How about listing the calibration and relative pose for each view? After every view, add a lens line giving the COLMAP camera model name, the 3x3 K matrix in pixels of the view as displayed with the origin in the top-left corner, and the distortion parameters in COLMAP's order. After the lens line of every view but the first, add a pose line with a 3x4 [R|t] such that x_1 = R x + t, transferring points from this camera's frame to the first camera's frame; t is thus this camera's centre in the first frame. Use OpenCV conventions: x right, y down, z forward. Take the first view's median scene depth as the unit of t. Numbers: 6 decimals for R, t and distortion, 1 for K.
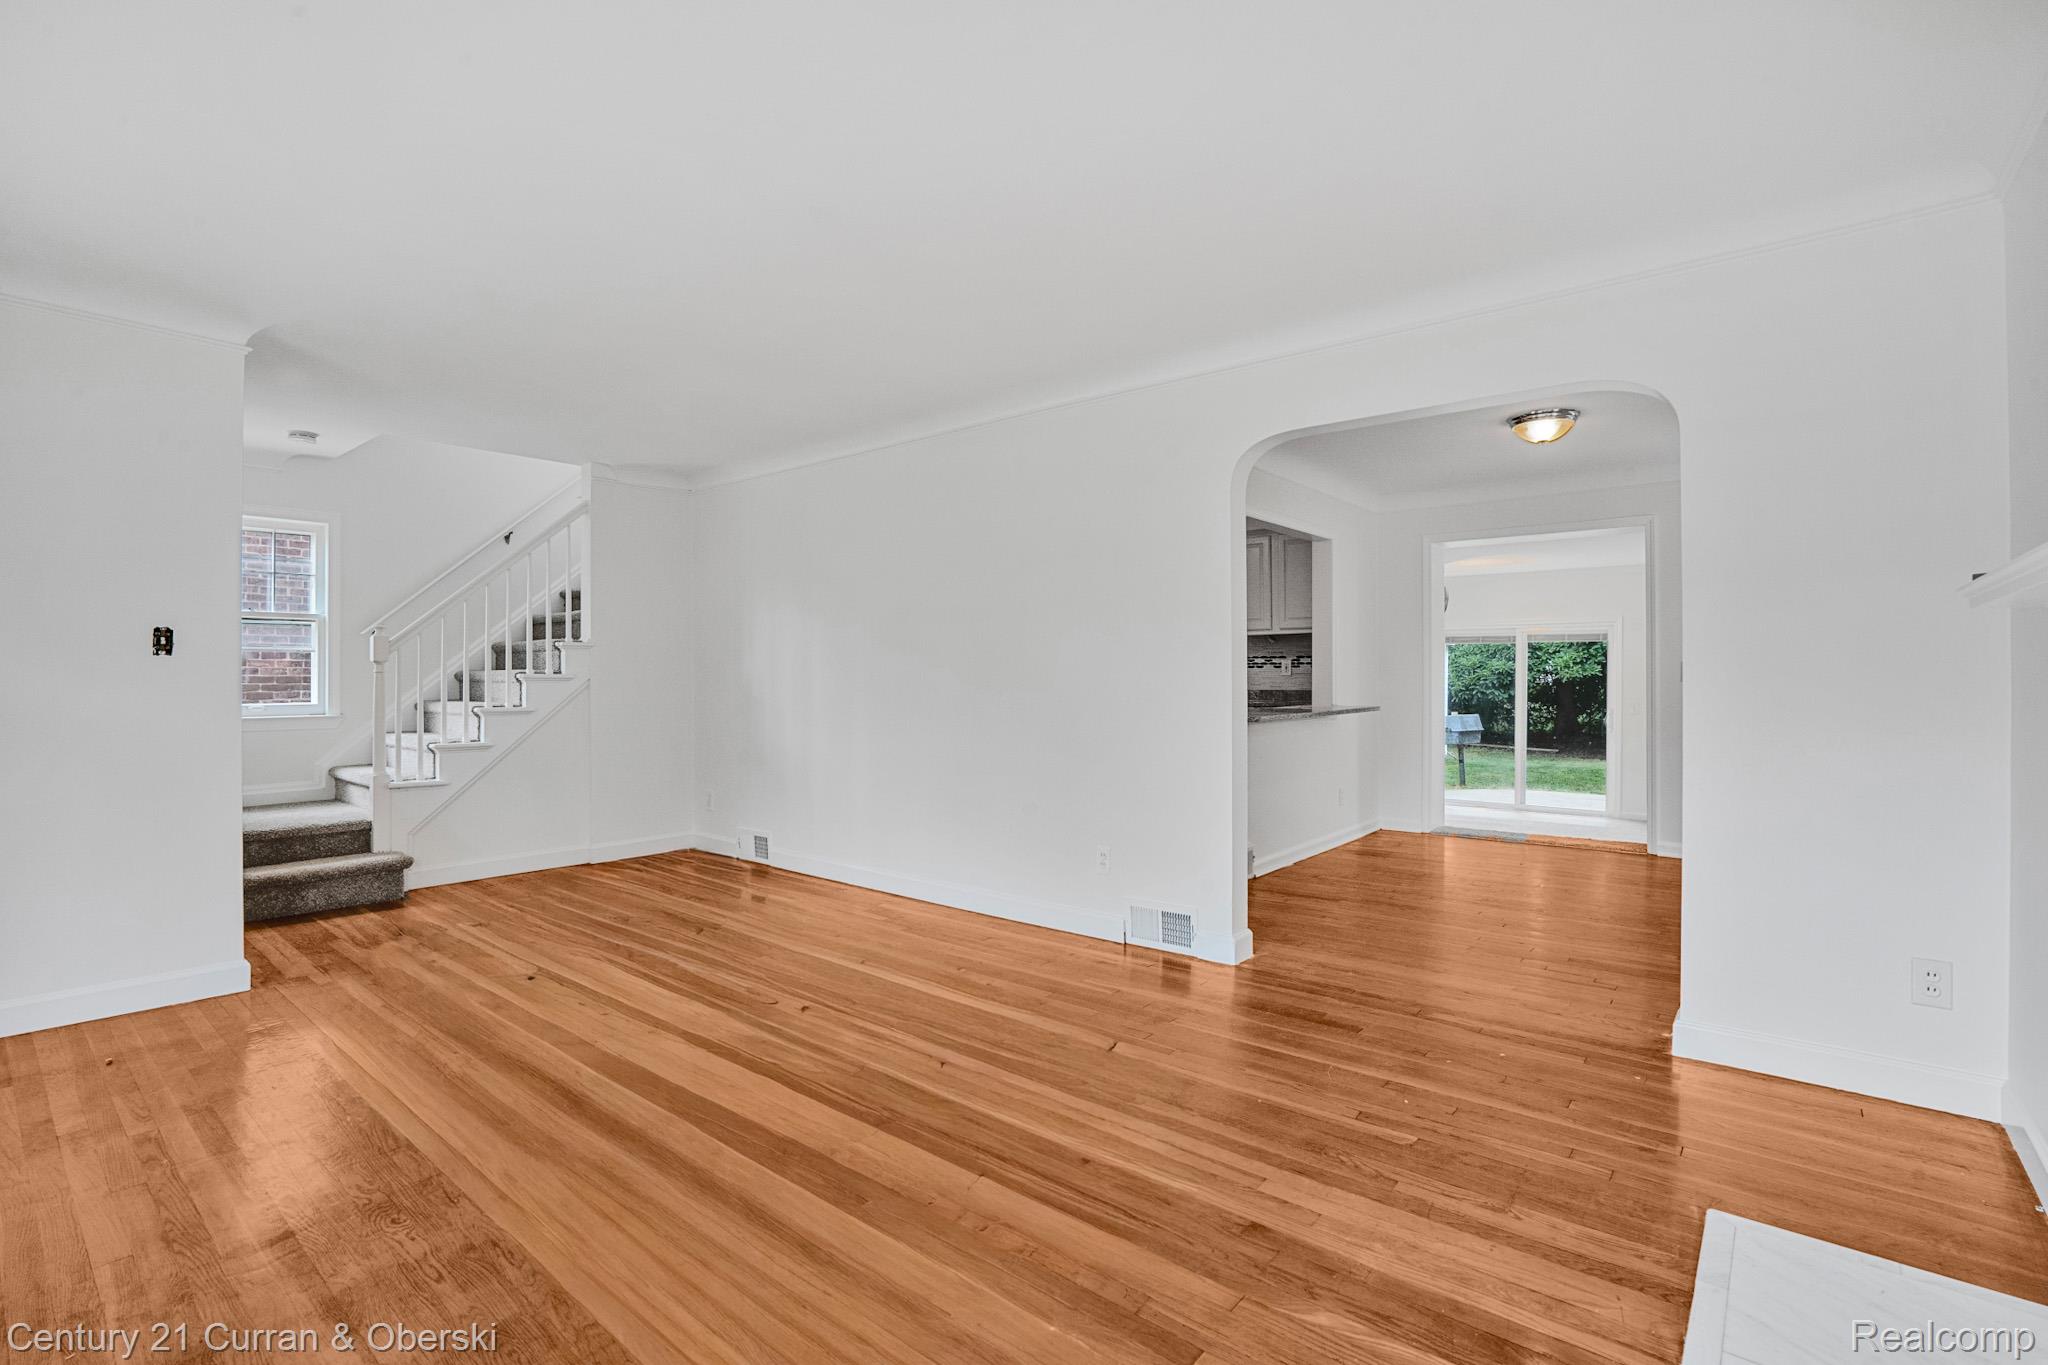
lens RADIAL K [[942.0, 0, 1027.1], [0, 942.0, 669.3], [0, 0, 1]] dist [-0.031523, 0.000908]
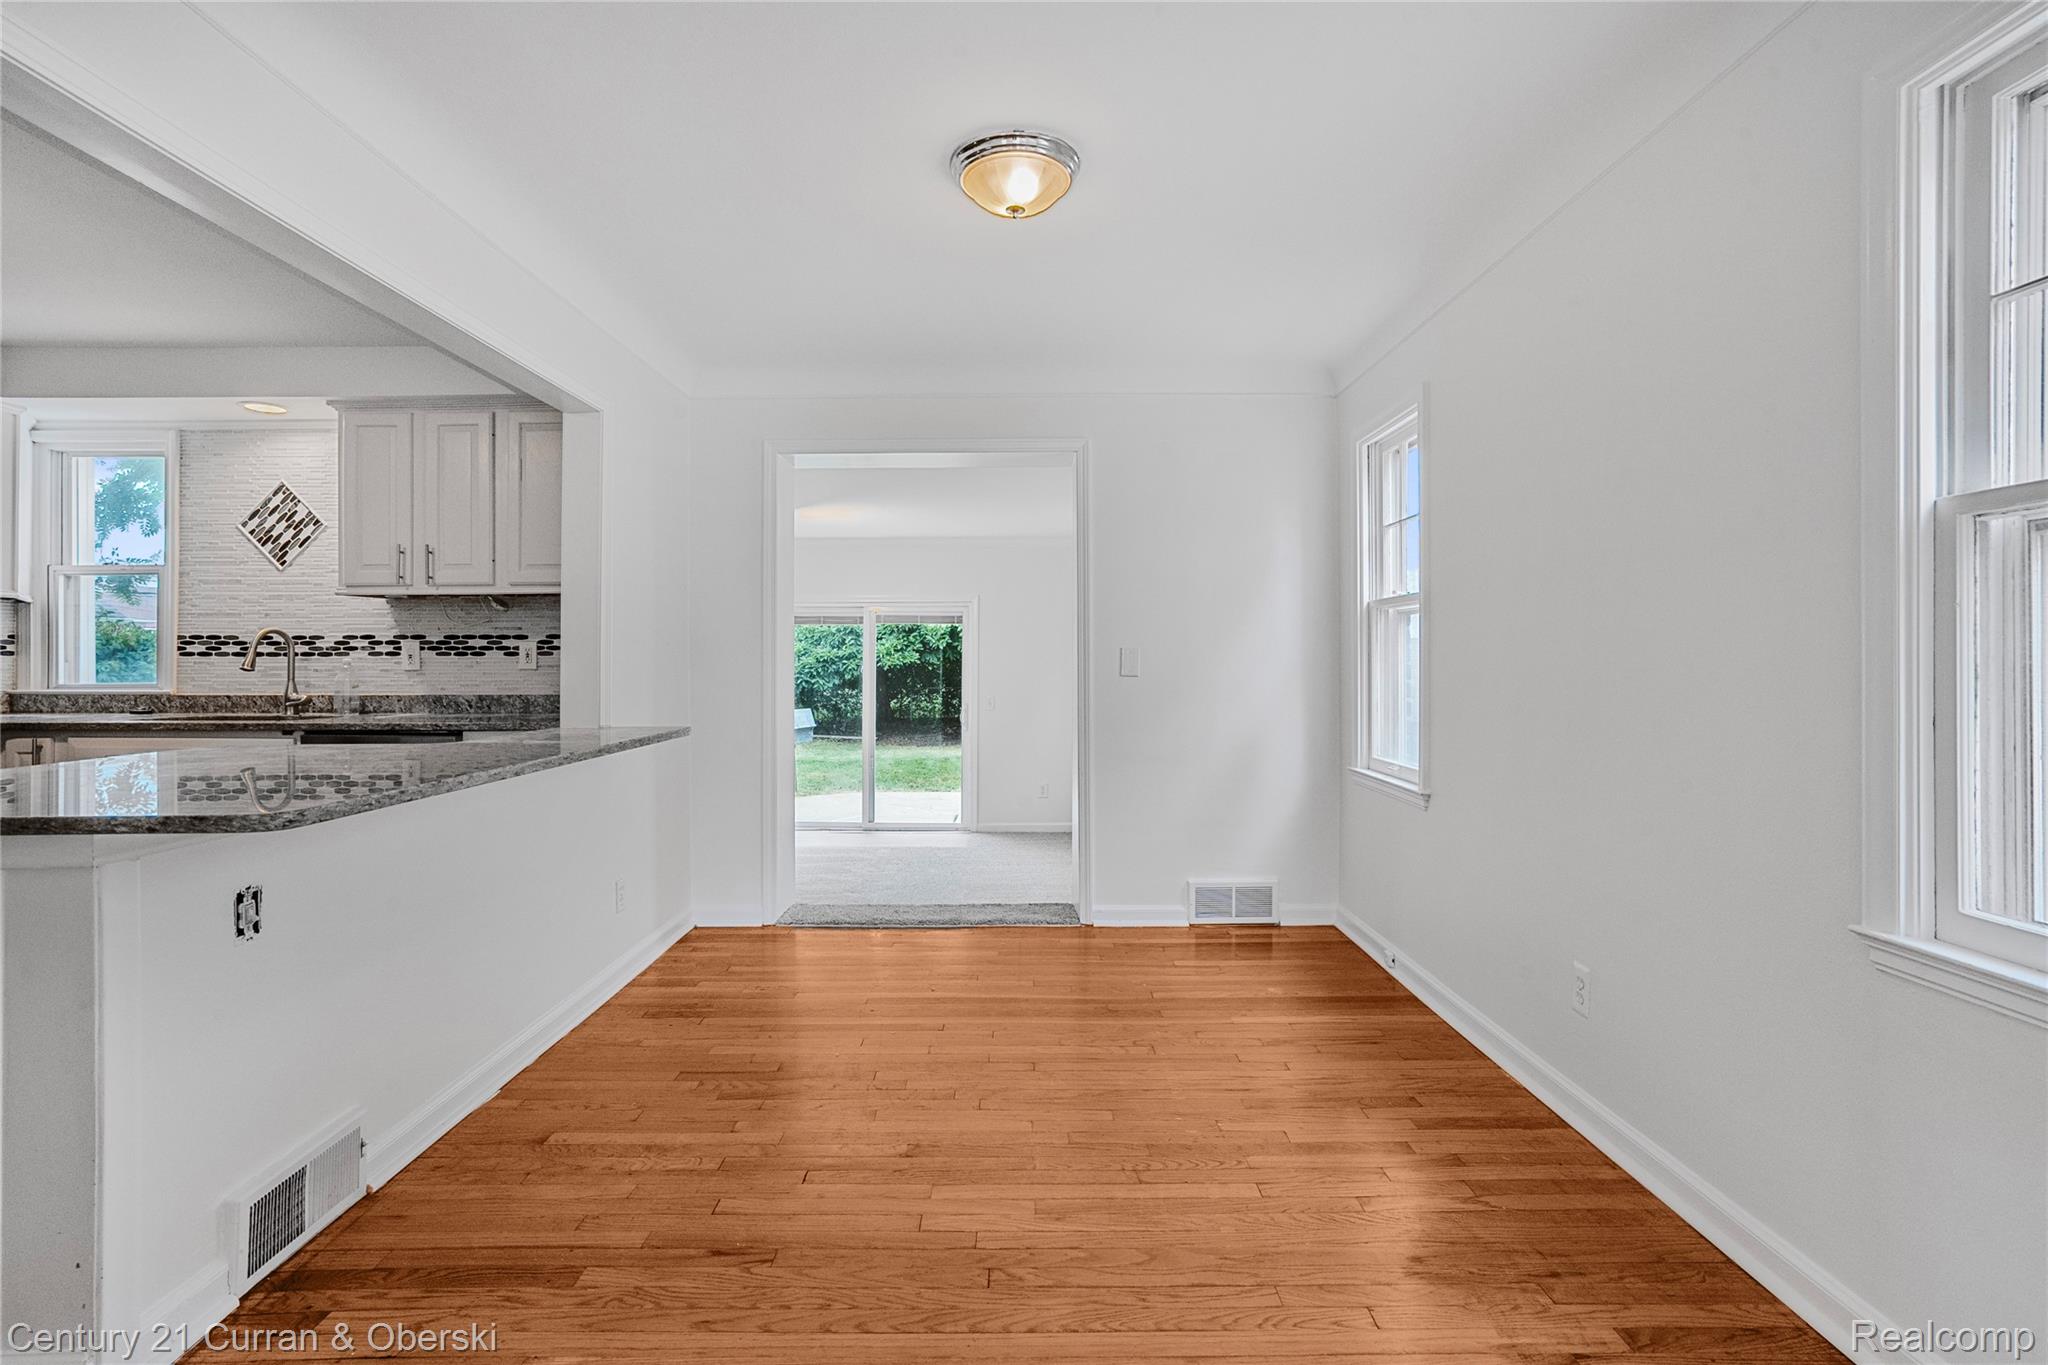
lens RADIAL K [[926.0, 0, 1035.7], [0, 926.0, 654.6], [0, 0, 1]] dist [-0.030085, 0.013379]
pose [[0.759143, 0.002186, 0.650920, 0.157033], [-0.001406, 0.999998, -0.001719, -0.001861], [-0.650922, 0.000390, 0.759144, 0.405718]]
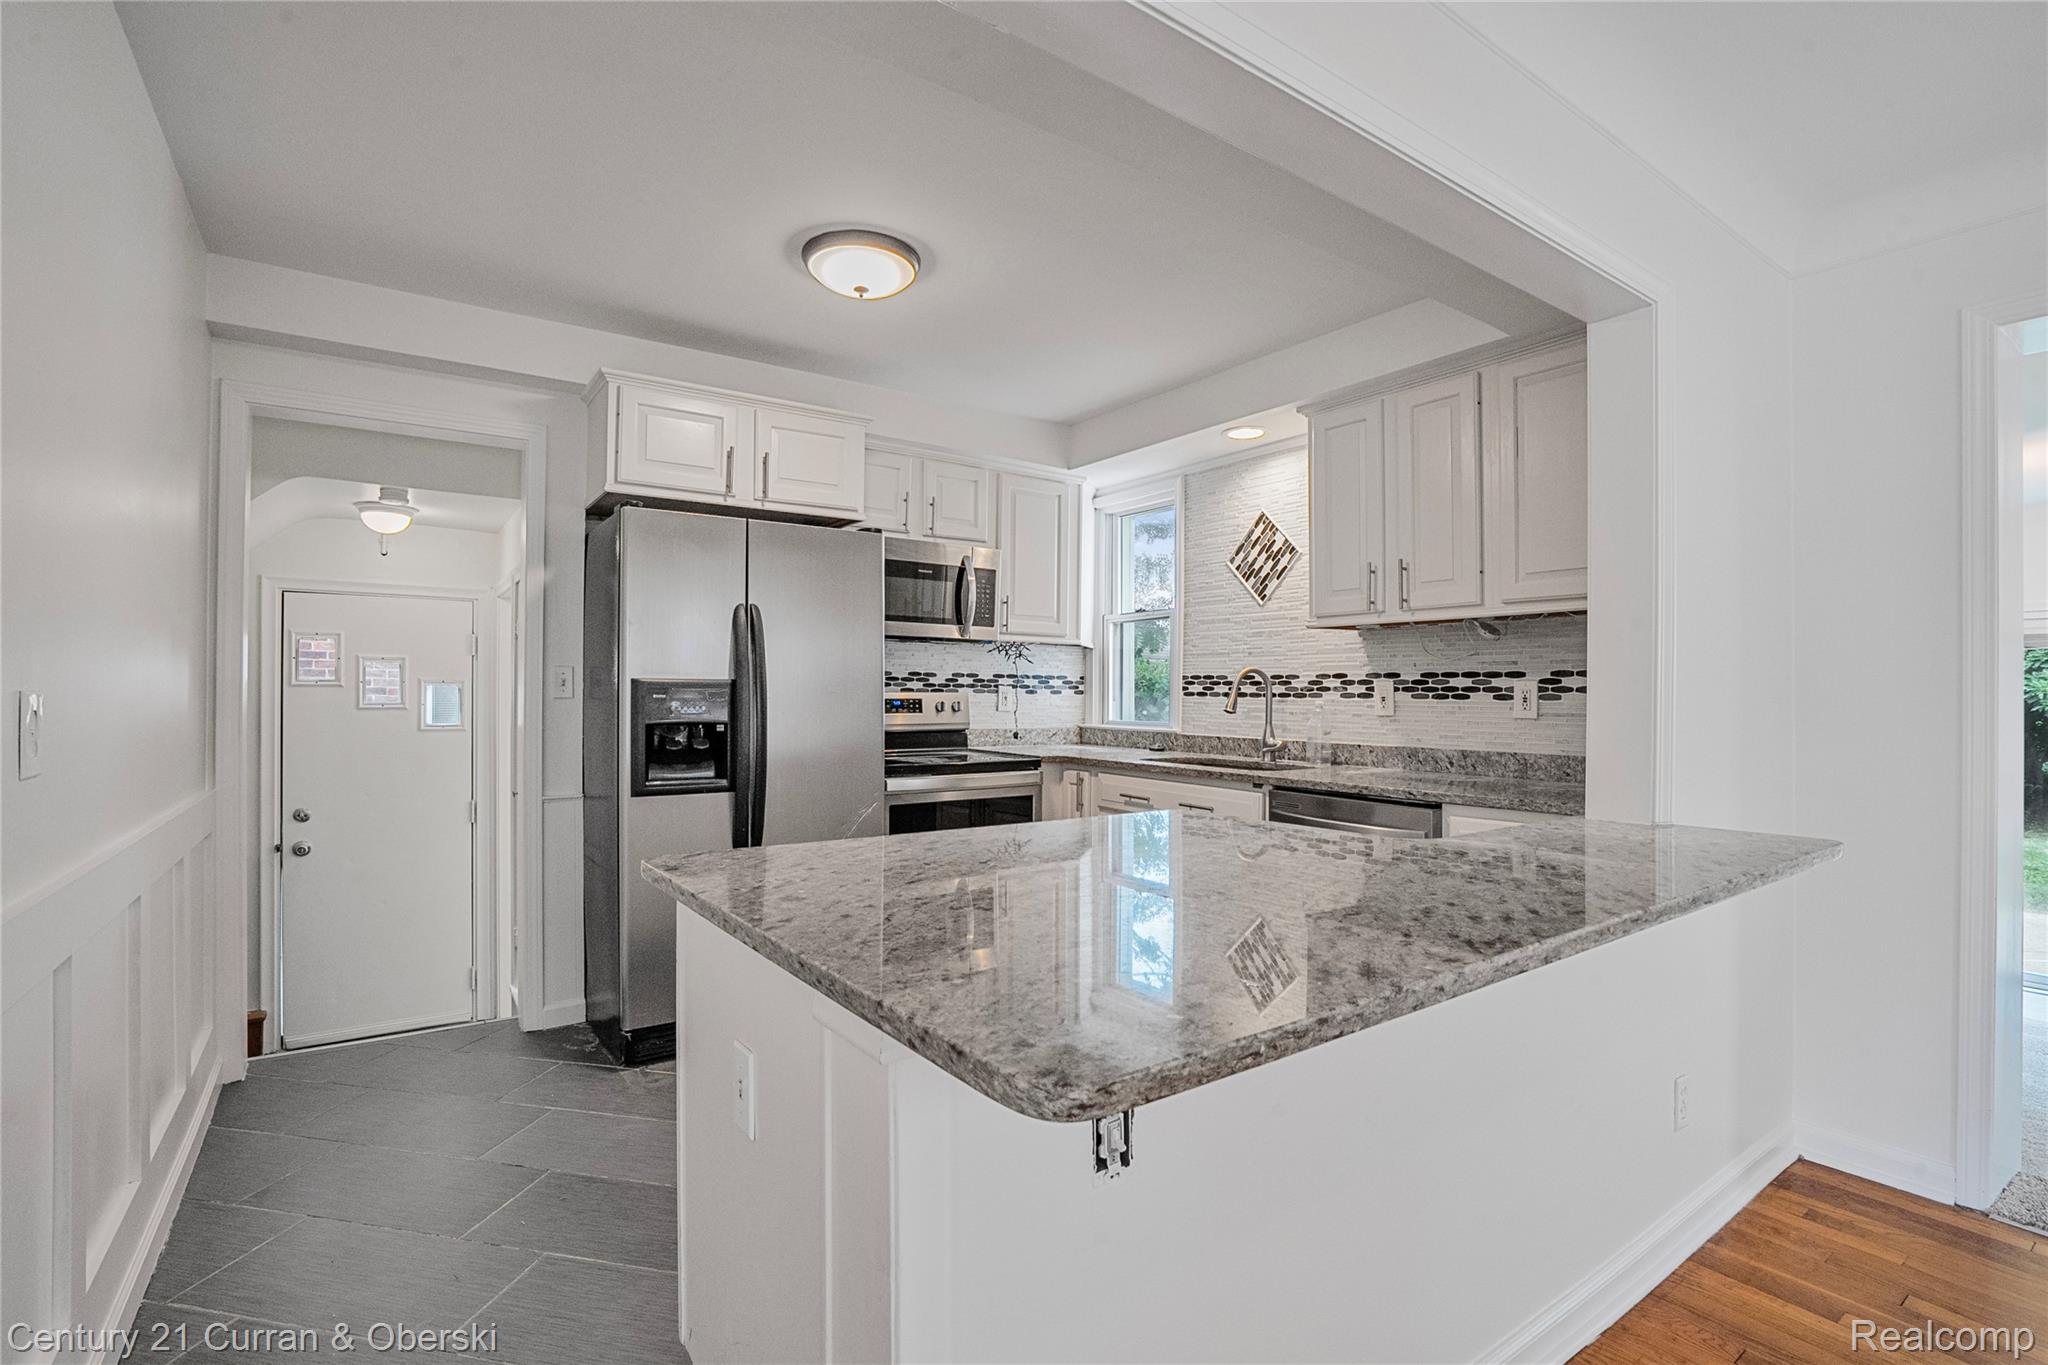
lens RADIAL K [[968.9, 0, 1024.0], [0, 968.9, 682.5], [0, 0, 1]] dist [-0.020172, 0.000561]
pose [[0.966993, 0.004799, -0.254759, 0.180678], [-0.006417, 0.999964, -0.005521, -0.005760], [0.254724, 0.006973, 0.966989, 0.565985]]
